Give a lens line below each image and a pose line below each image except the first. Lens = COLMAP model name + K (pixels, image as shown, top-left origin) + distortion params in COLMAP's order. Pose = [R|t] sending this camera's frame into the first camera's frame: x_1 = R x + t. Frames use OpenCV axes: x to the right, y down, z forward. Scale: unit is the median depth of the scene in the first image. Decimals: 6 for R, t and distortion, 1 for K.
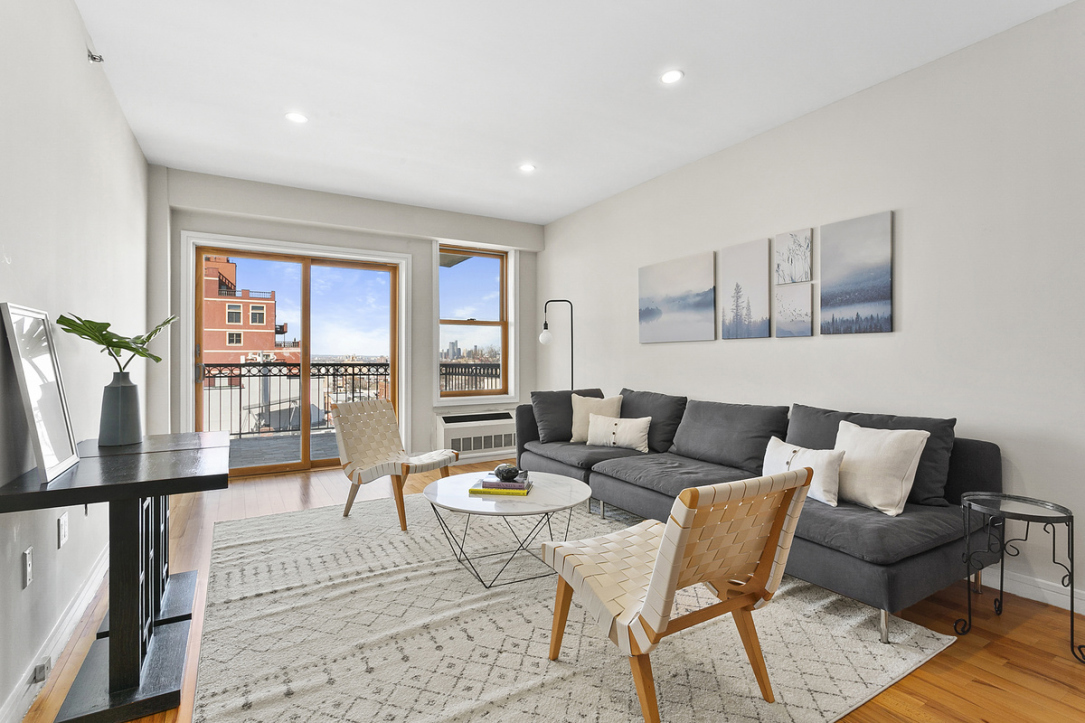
lens RADIAL K [[517.2, 0, 545.0], [0, 517.2, 361.7], [0, 0, 1]] dist [-0.003032, 0.001780]
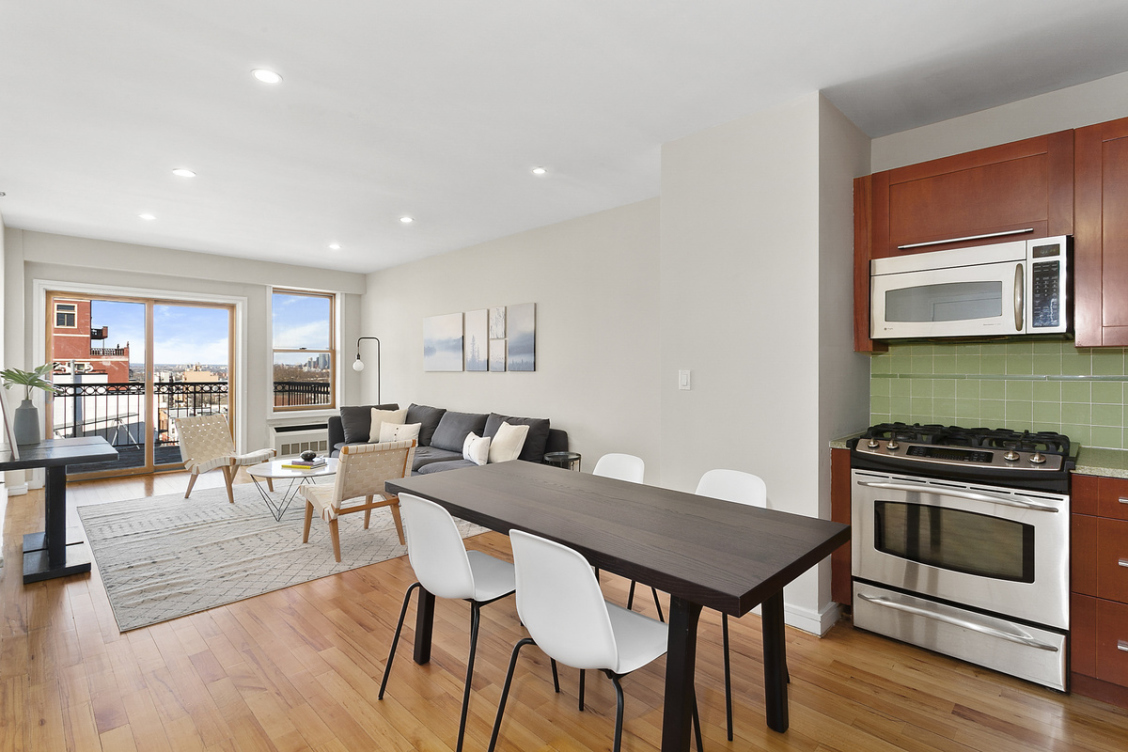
lens RADIAL K [[537.7, 0, 560.4], [0, 537.7, 372.6], [0, 0, 1]] dist [-0.003032, 0.001780]
pose [[0.971337, 0.001144, 0.237703, 0.226353], [-0.001409, 0.999999, 0.000944, -0.039219], [-0.237701, -0.001251, 0.971337, -0.587137]]
